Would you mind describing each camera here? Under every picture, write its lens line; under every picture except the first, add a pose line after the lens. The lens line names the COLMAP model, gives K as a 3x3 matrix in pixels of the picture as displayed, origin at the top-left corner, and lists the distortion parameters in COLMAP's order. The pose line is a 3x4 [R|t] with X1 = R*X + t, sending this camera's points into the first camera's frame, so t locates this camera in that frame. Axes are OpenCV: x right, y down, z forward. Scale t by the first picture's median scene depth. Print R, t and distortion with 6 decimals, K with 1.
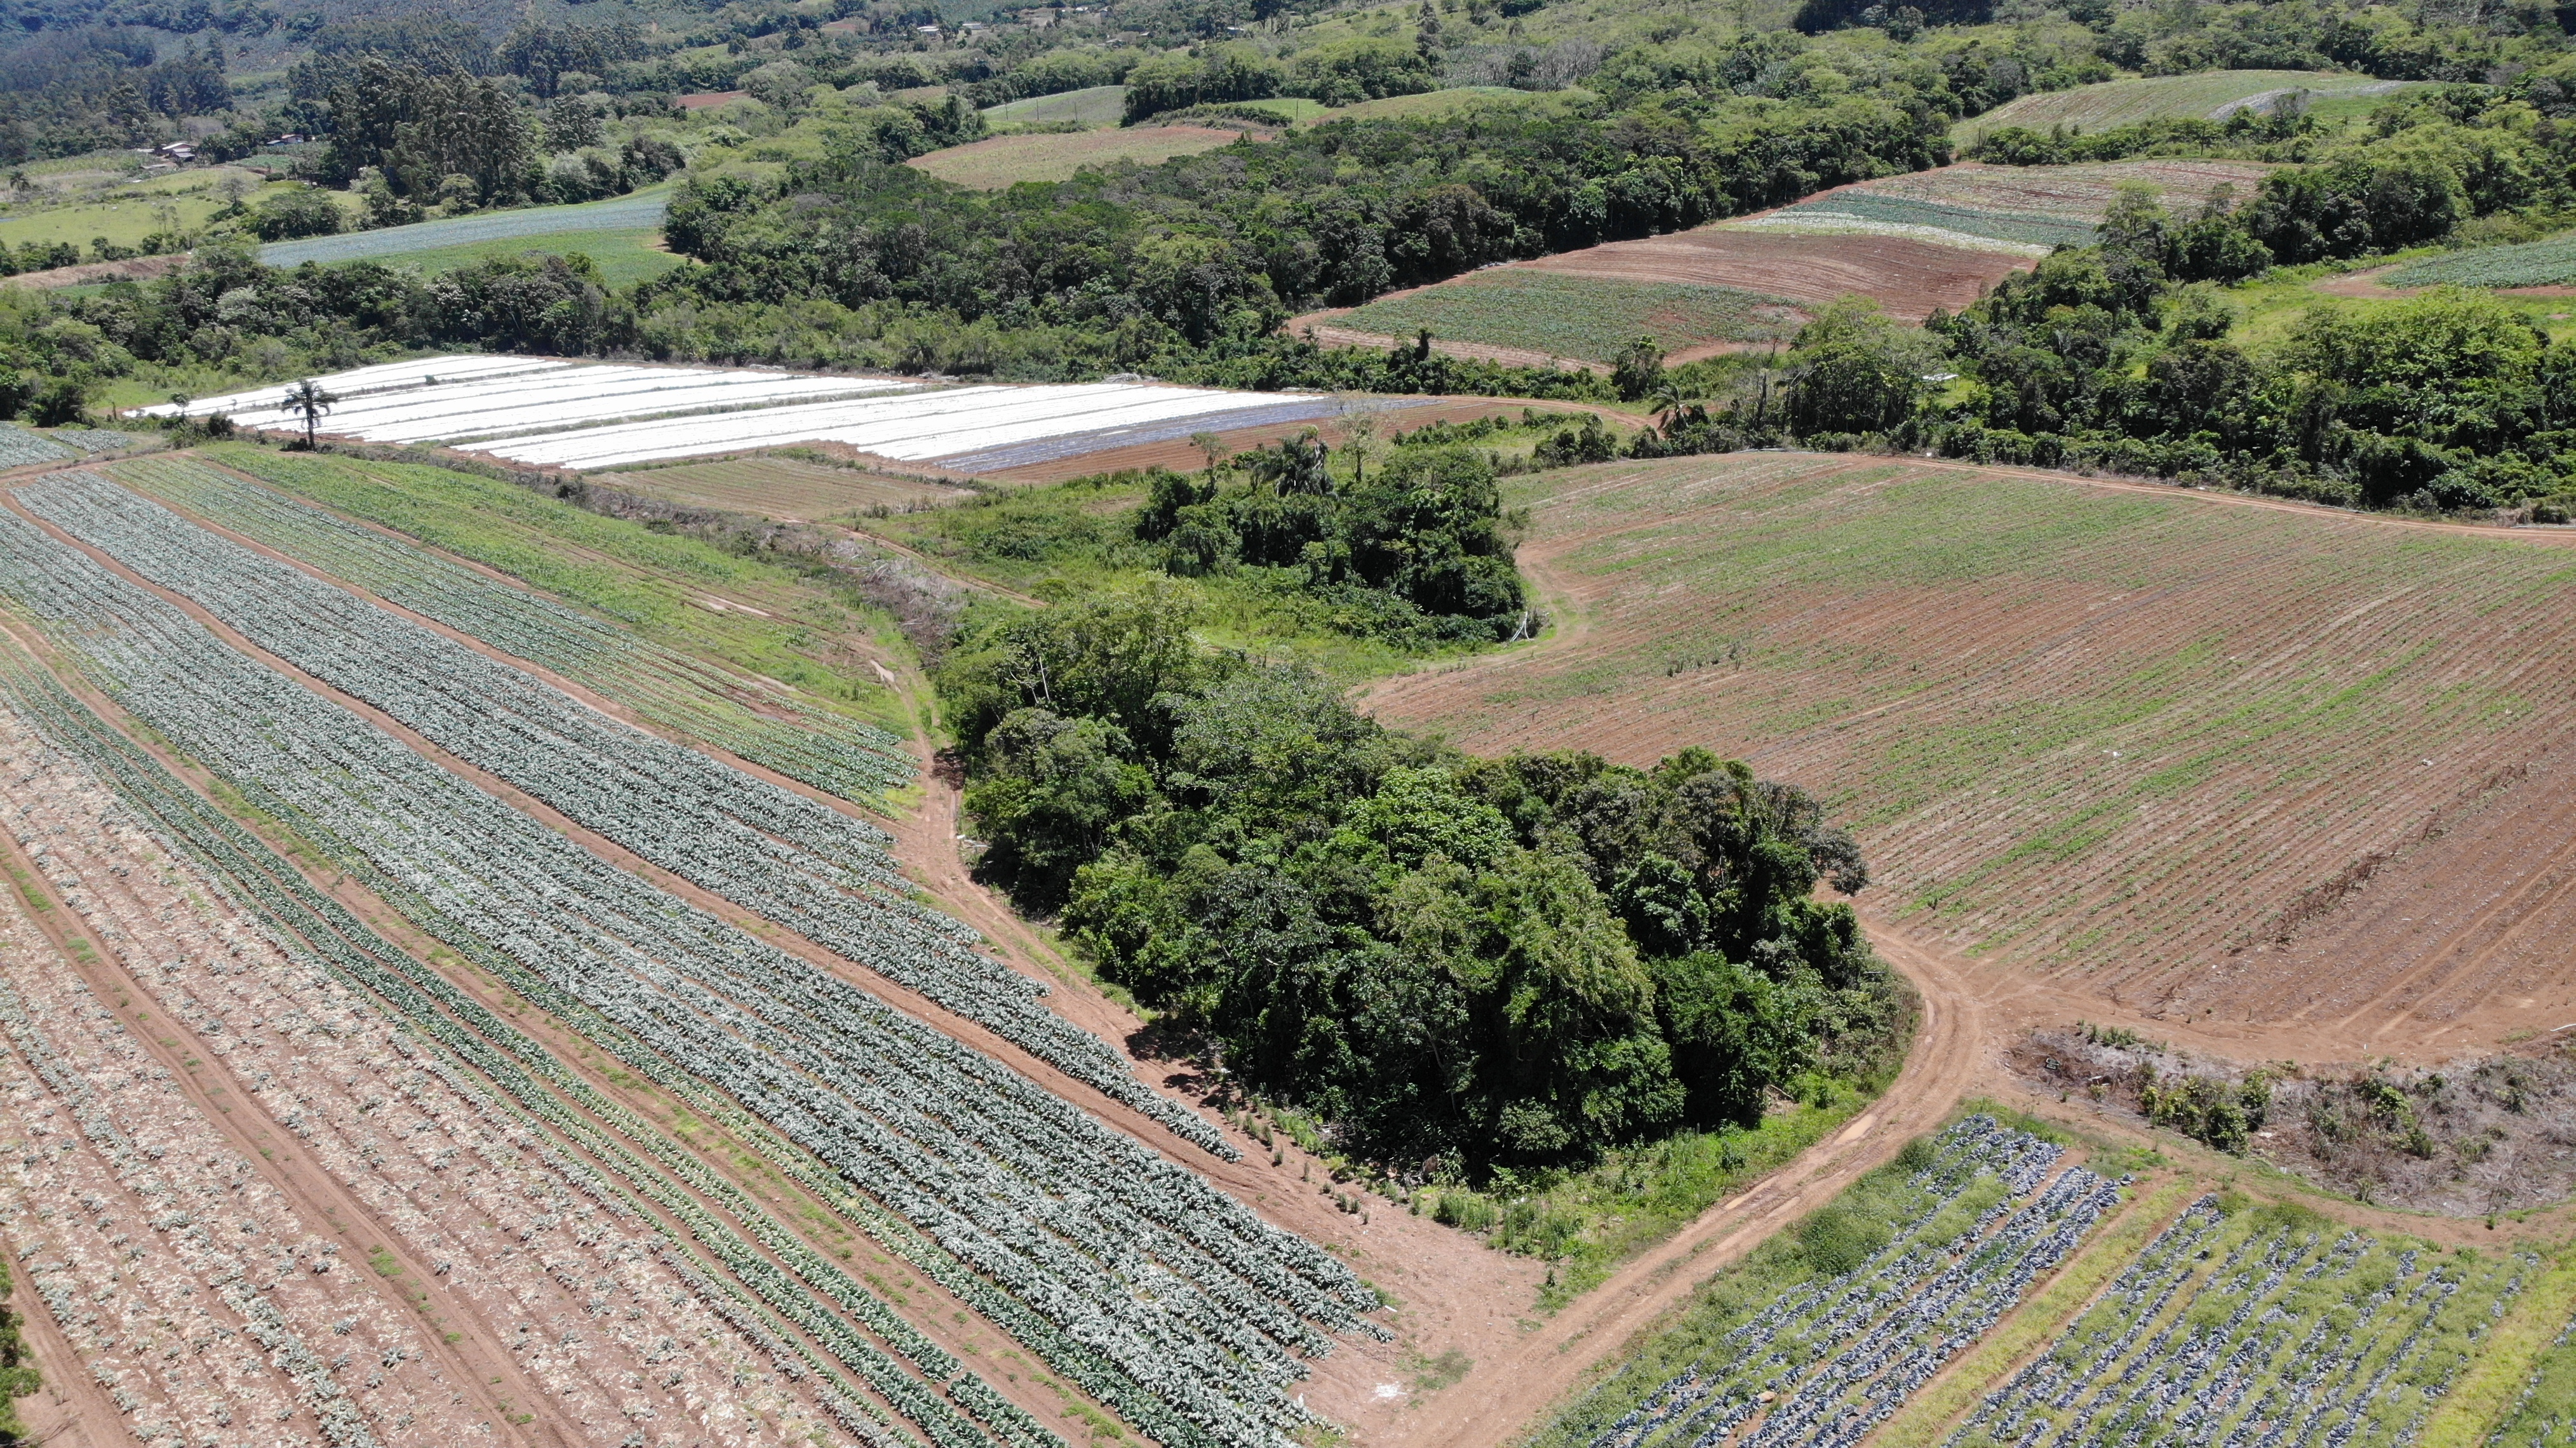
lens RADIAL K [[1891.2, 0, 1298.6], [0, 1891.2, 710.2], [0, 0, 1]] dist [0.084205, -0.193888]
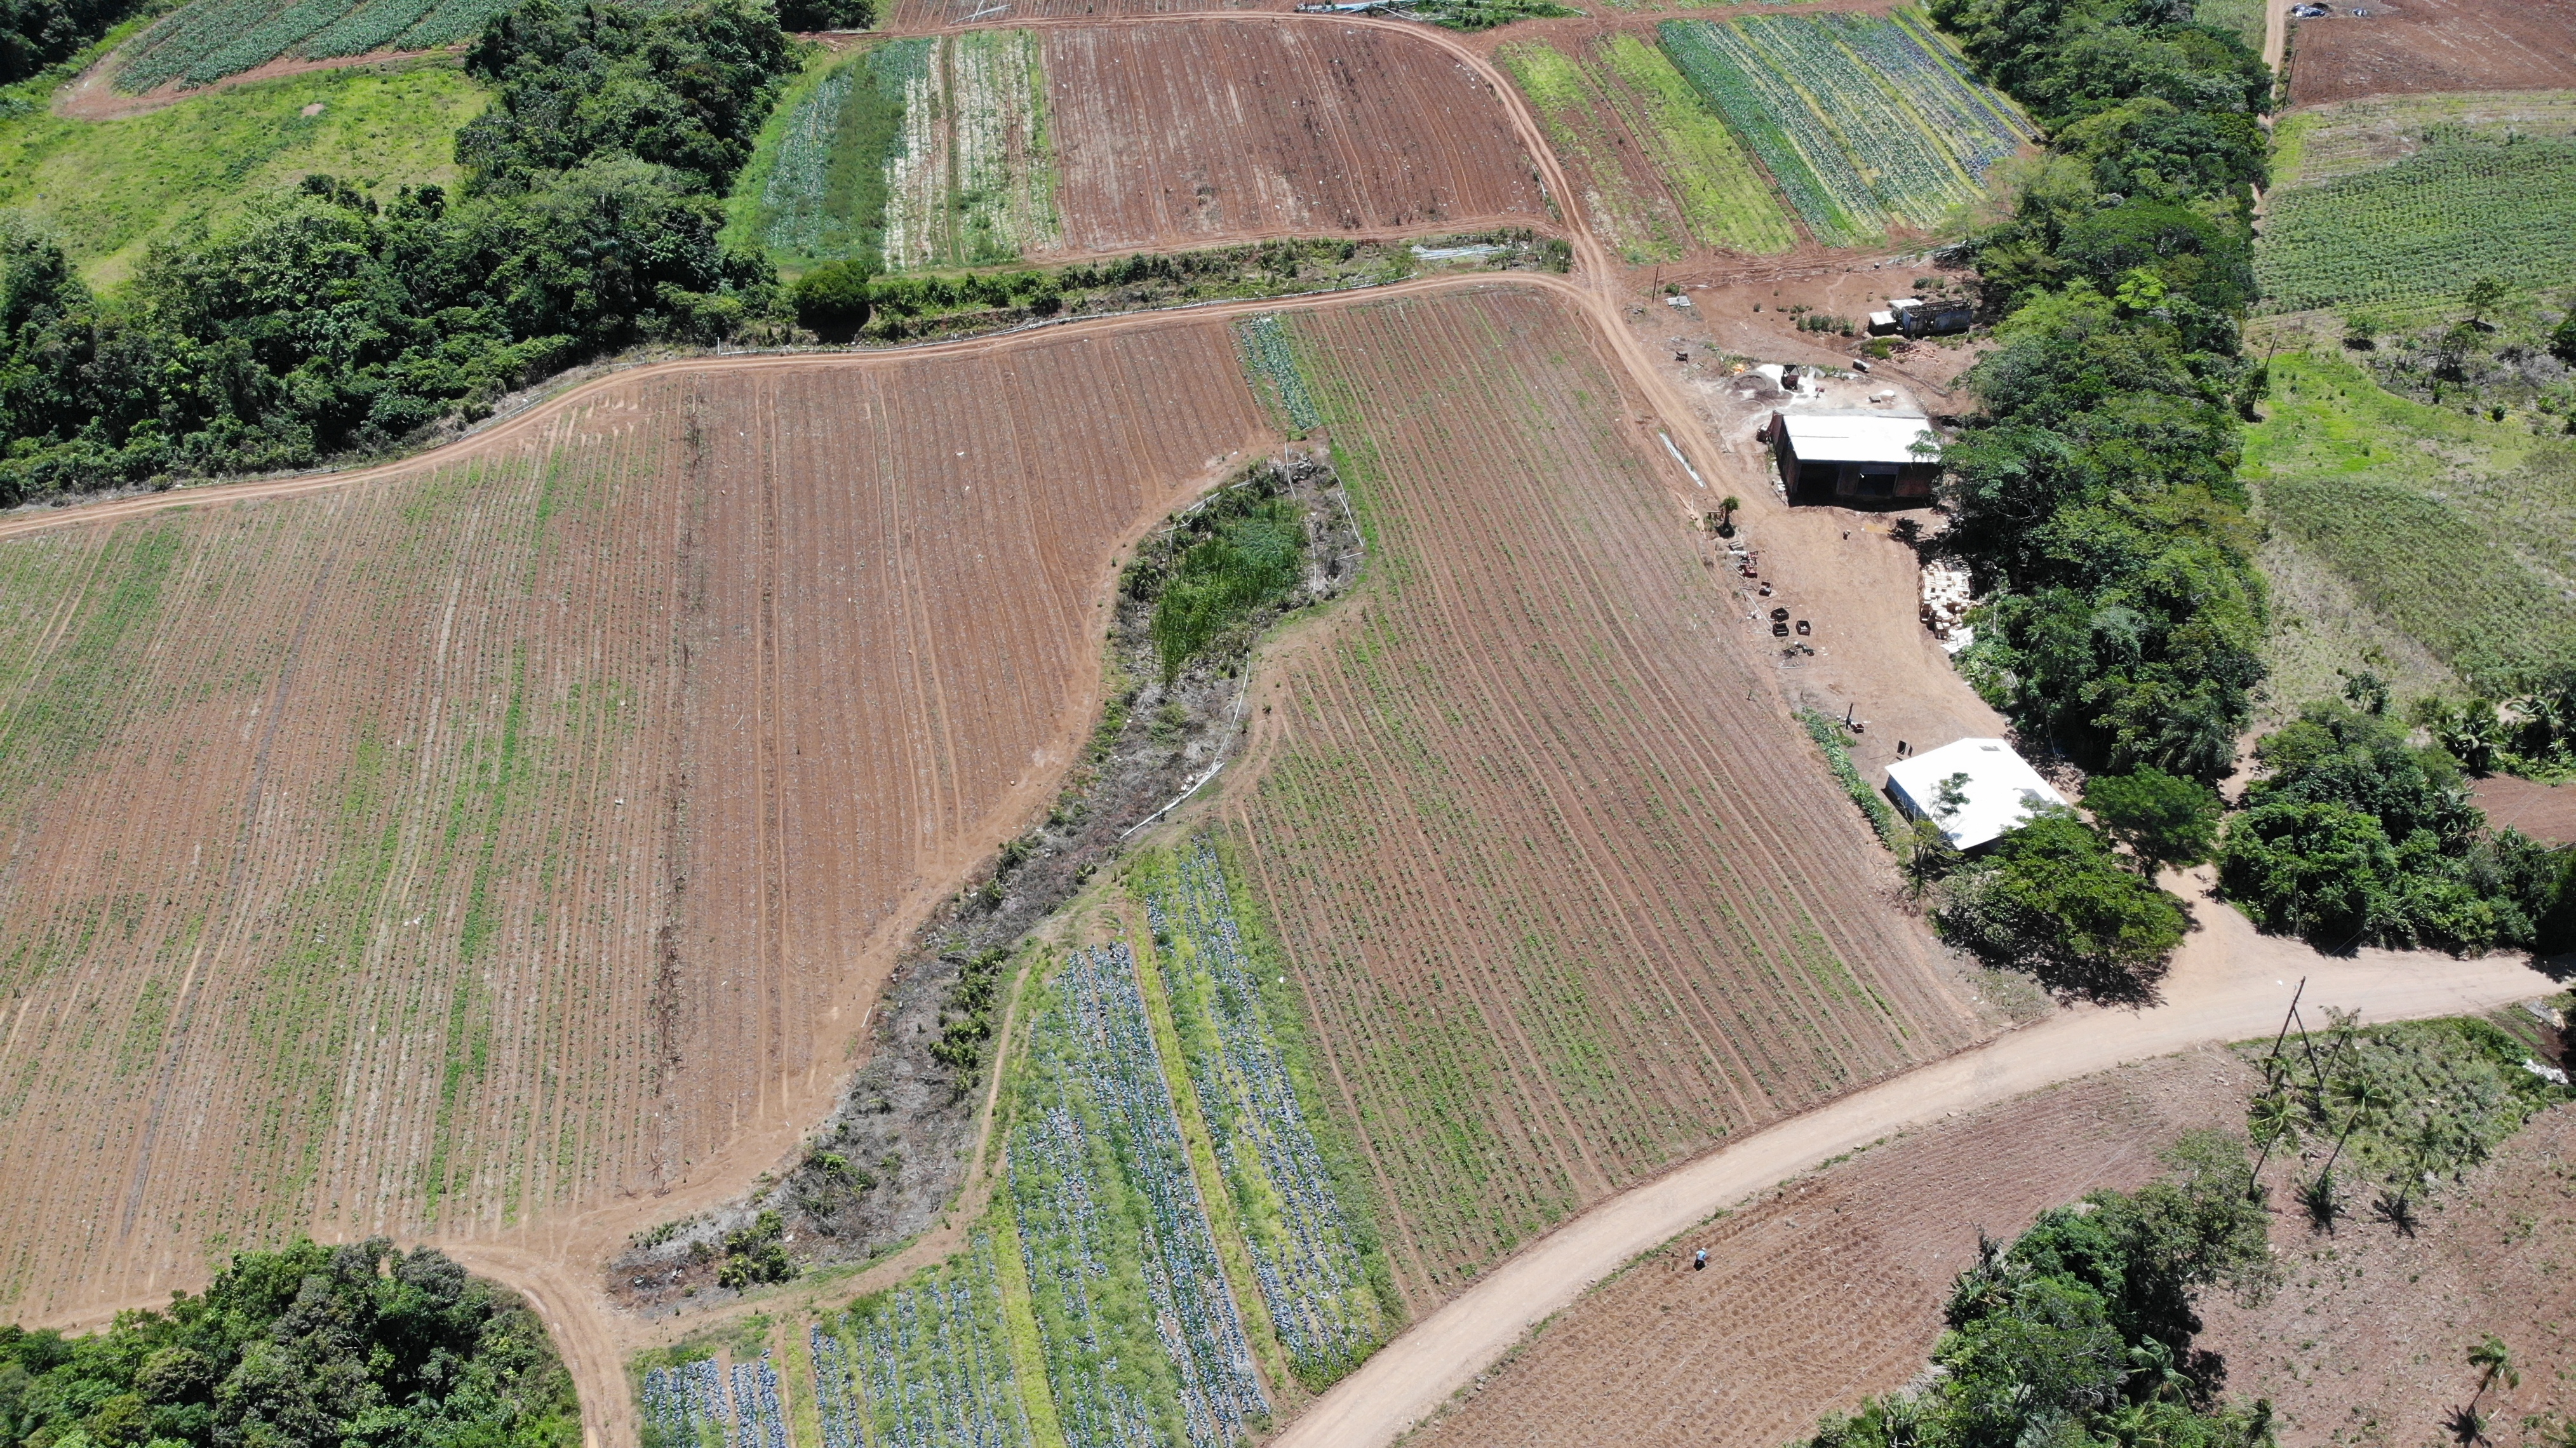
lens RADIAL K [[1891.2, 0, 1289.2], [0, 1891.2, 726.8], [0, 0, 1]] dist [0.084205, -0.193888]
pose [[0.436557, -0.505554, 0.744200, -0.173957], [0.271155, 0.862658, 0.426962, -0.491828], [-0.857842, 0.015400, 0.513683, -0.084308]]
